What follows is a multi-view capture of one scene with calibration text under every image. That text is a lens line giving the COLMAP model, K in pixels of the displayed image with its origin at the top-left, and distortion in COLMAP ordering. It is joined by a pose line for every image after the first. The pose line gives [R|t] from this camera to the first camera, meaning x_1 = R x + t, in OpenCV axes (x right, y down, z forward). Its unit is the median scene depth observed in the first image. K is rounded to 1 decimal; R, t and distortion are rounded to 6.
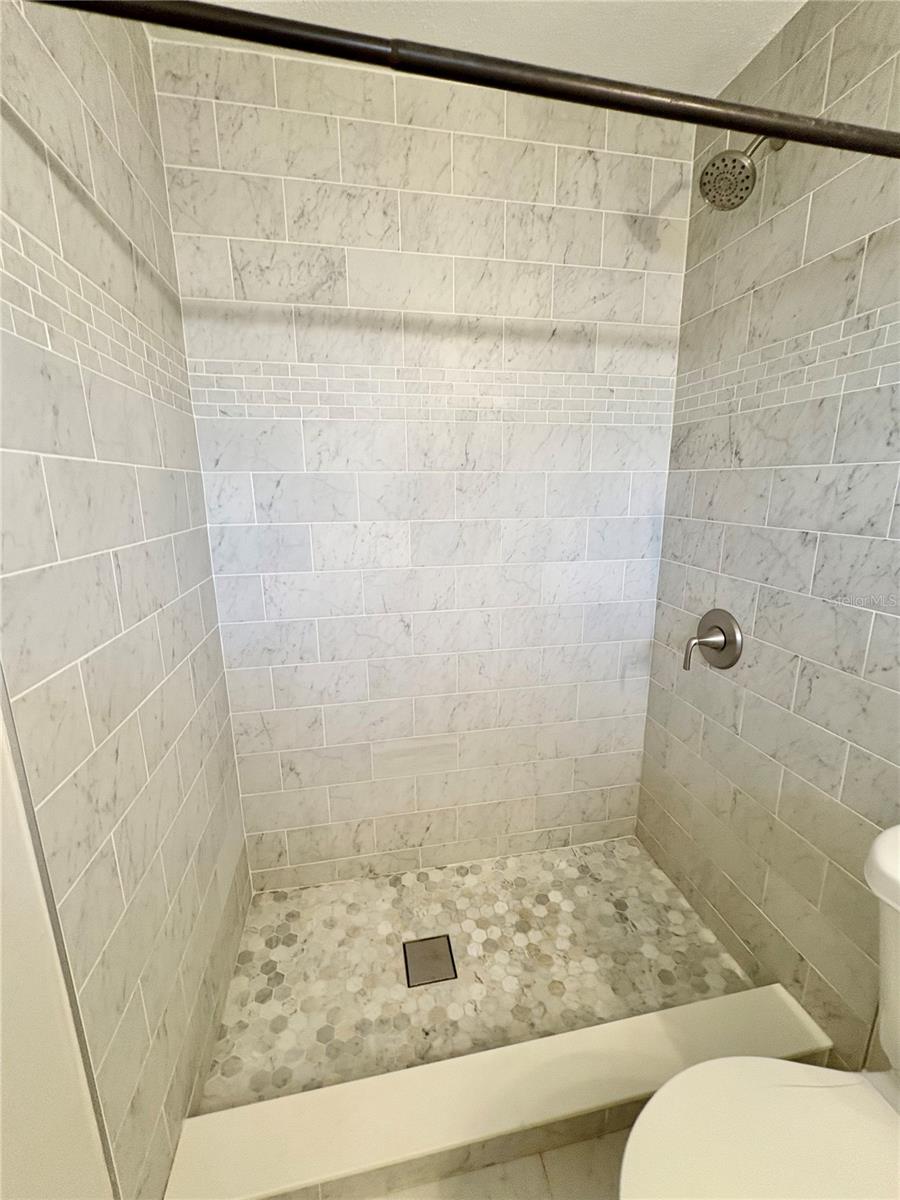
lens RADIAL K [[493.1, 0, 462.4], [0, 493.1, 597.2], [0, 0, 1]] dist [-0.000889, 0.000715]
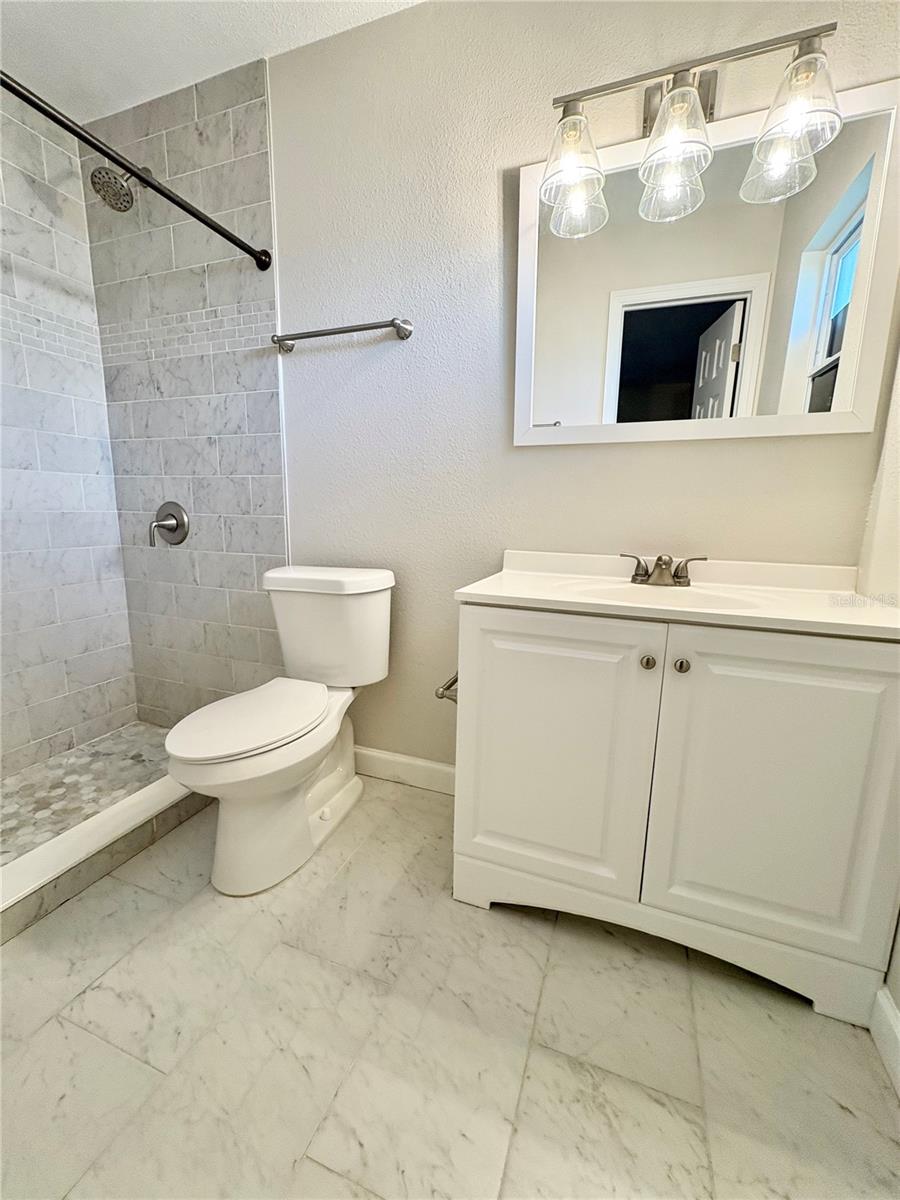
lens RADIAL K [[477.0, 0, 444.3], [0, 477.0, 599.5], [0, 0, 1]] dist [0.000825, -0.000206]
pose [[0.541184, -0.143428, 0.828582, -0.220057], [0.164435, 0.984374, 0.062996, 0.337302], [-0.824670, 0.102155, 0.556313, -0.377440]]
